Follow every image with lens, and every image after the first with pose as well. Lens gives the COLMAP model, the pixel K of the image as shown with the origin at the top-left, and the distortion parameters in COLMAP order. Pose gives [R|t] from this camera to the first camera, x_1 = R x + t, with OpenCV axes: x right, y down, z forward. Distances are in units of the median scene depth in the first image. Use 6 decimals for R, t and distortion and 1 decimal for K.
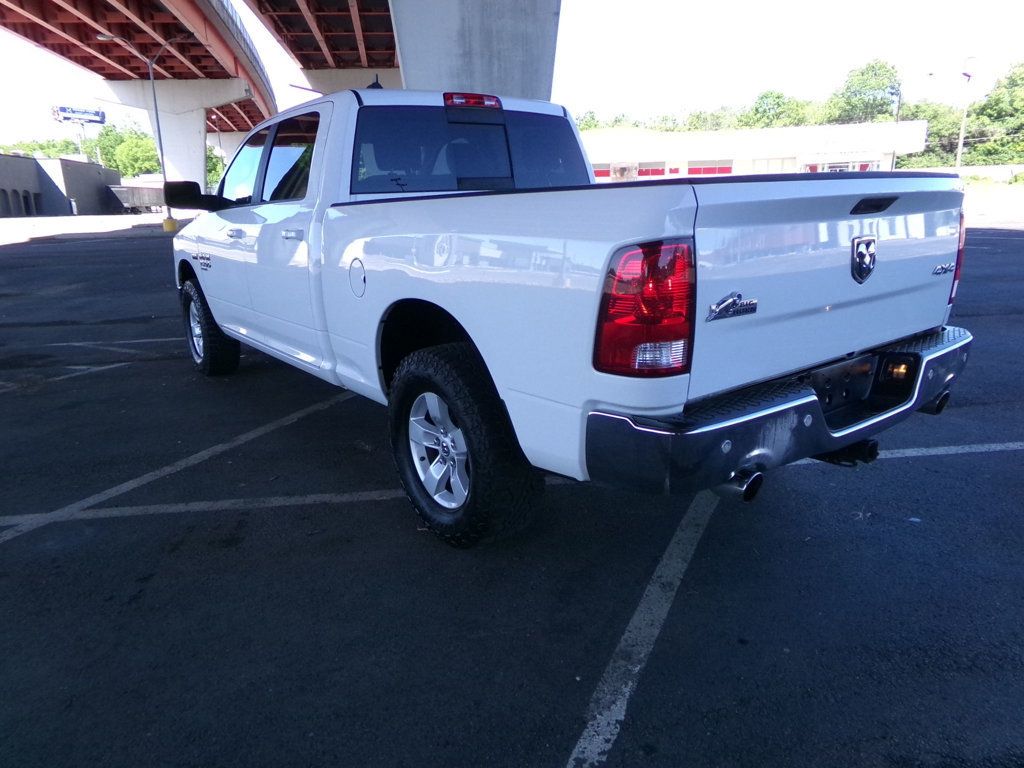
lens RADIAL K [[695.9, 0, 523.1], [0, 695.9, 385.0], [0, 0, 1]] dist [0.005000, 0.009529]
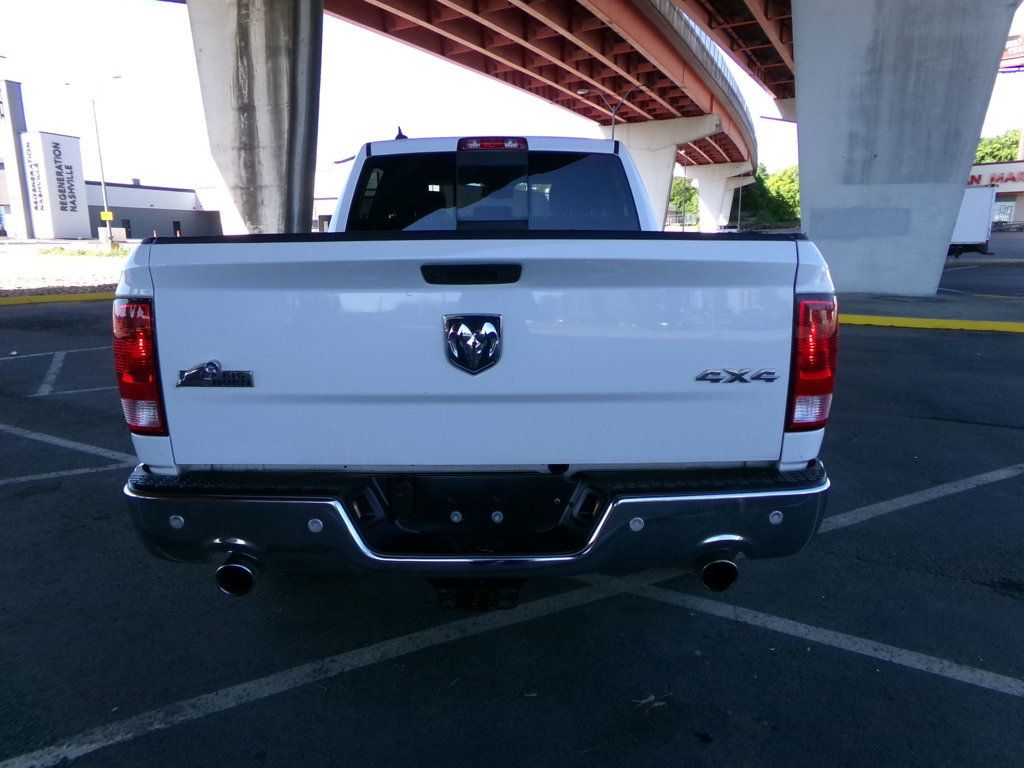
lens RADIAL K [[695.9, 0, 517.4], [0, 695.9, 382.3], [0, 0, 1]] dist [0.005000, 0.009529]
pose [[0.795456, 0.145145, -0.588373, 0.133960], [-0.169597, 0.985417, 0.013803, -0.021252], [0.581797, 0.088807, 0.808471, 0.056632]]
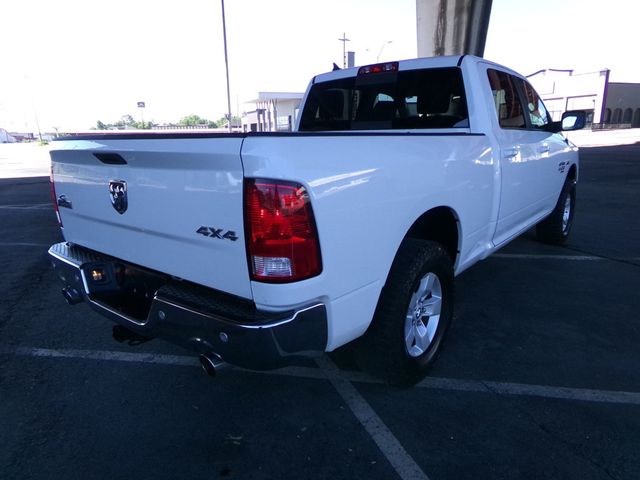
lens RADIAL K [[434.9, 0, 318.8], [0, 434.9, 239.1], [0, 0, 1]] dist [0.005000, 0.009529]
pose [[0.229233, 0.246928, -0.941530, 0.193985], [-0.228910, 0.953834, 0.194422, -0.049232], [0.946072, 0.170958, 0.275175, 0.157640]]
